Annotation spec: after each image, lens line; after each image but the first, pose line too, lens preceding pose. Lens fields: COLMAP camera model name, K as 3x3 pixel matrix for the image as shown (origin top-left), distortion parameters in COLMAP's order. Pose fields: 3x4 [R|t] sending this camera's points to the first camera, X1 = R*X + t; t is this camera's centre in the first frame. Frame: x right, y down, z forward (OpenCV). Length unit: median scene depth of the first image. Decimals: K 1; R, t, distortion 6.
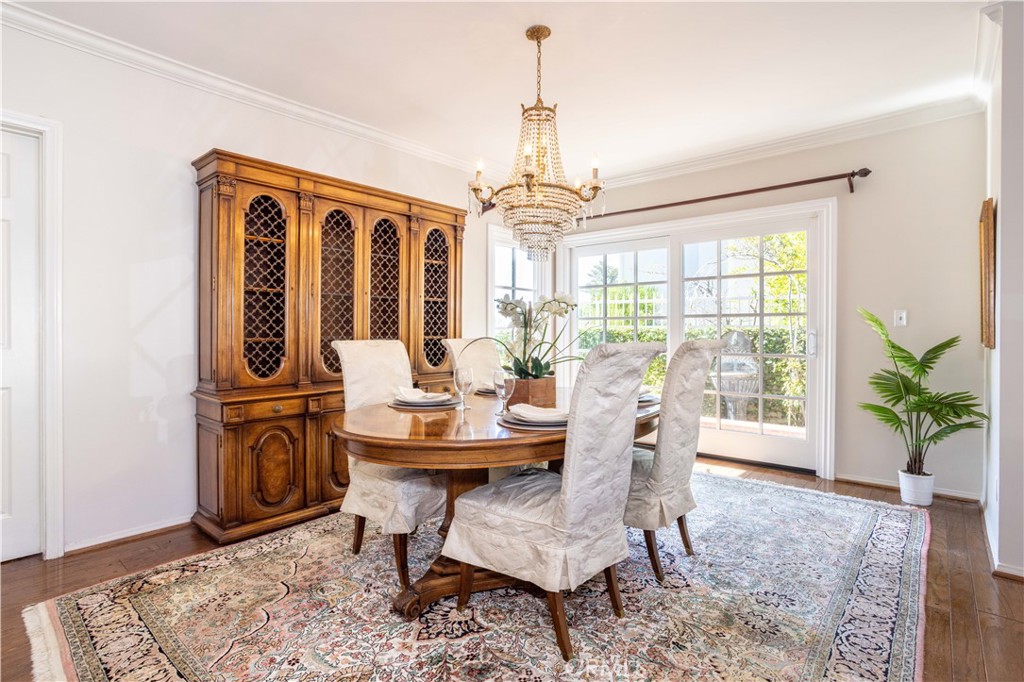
lens RADIAL K [[509.2, 0, 511.7], [0, 509.2, 332.4], [0, 0, 1]] dist [-0.039212, 0.016364]
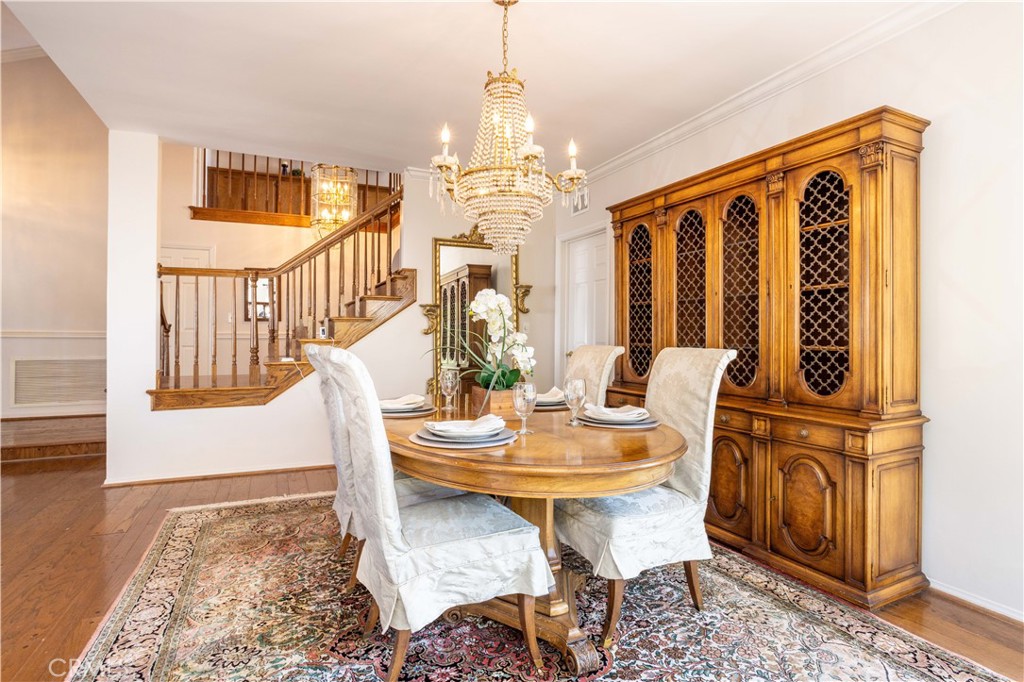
lens RADIAL K [[509.2, 0, 513.7], [0, 509.2, 334.5], [0, 0, 1]] dist [-0.039212, 0.016364]
pose [[-0.398315, -0.007460, -0.917218, 0.564839], [-0.007438, 0.999960, -0.004904, -0.001038], [0.917219, 0.004869, -0.398355, 0.914666]]
